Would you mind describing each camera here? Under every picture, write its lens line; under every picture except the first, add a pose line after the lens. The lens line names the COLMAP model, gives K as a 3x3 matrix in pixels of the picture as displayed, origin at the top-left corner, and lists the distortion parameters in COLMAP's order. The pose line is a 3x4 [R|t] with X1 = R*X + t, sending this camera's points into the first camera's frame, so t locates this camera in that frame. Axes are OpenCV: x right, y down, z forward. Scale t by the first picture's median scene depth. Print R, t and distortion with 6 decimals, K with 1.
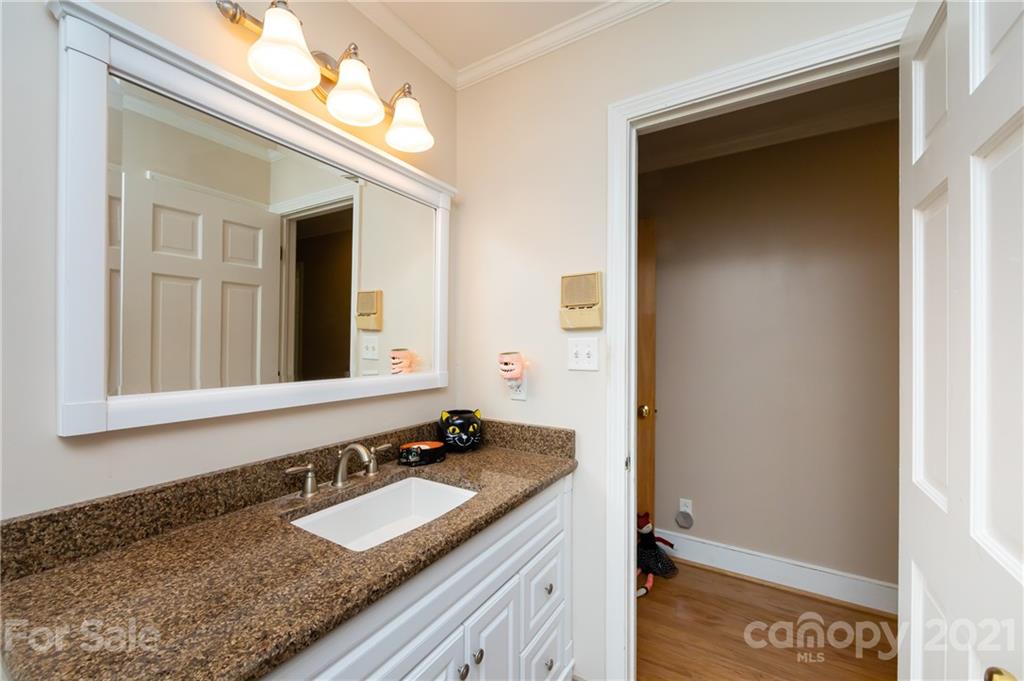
lens RADIAL K [[401.3, 0, 516.4], [0, 401.3, 339.5], [0, 0, 1]] dist [-0.001490, -0.000798]
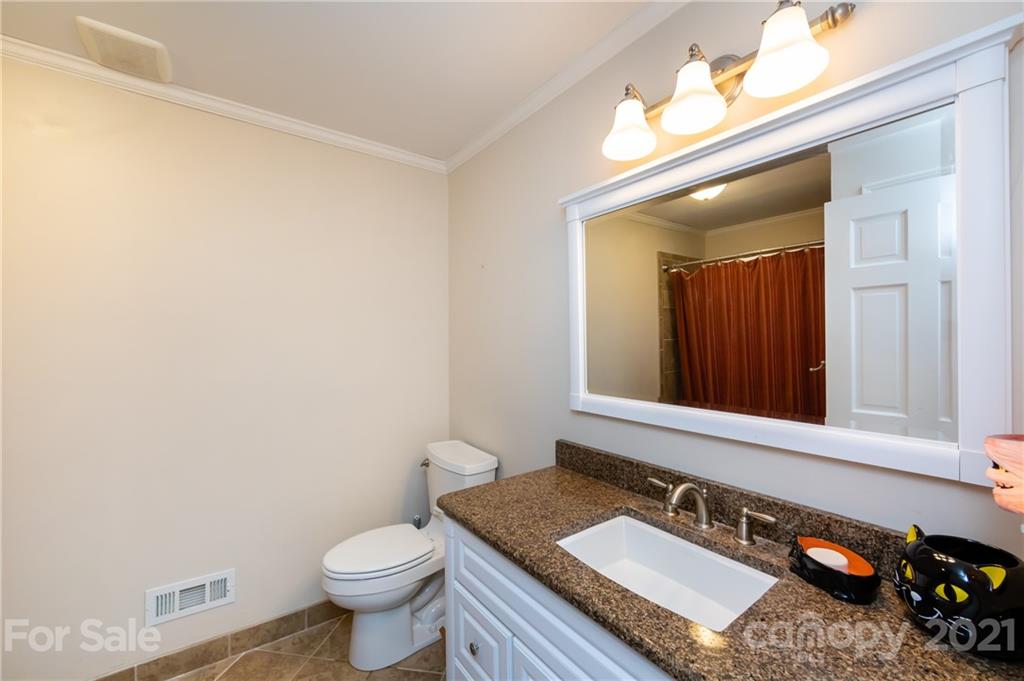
lens RADIAL K [[401.3, 0, 514.6], [0, 401.3, 341.7], [0, 0, 1]] dist [-0.001490, -0.000798]
pose [[-0.359638, -0.005268, -0.933077, 0.730892], [0.005515, 0.999955, -0.007771, -0.070849], [0.933076, -0.007941, -0.359593, 1.174812]]
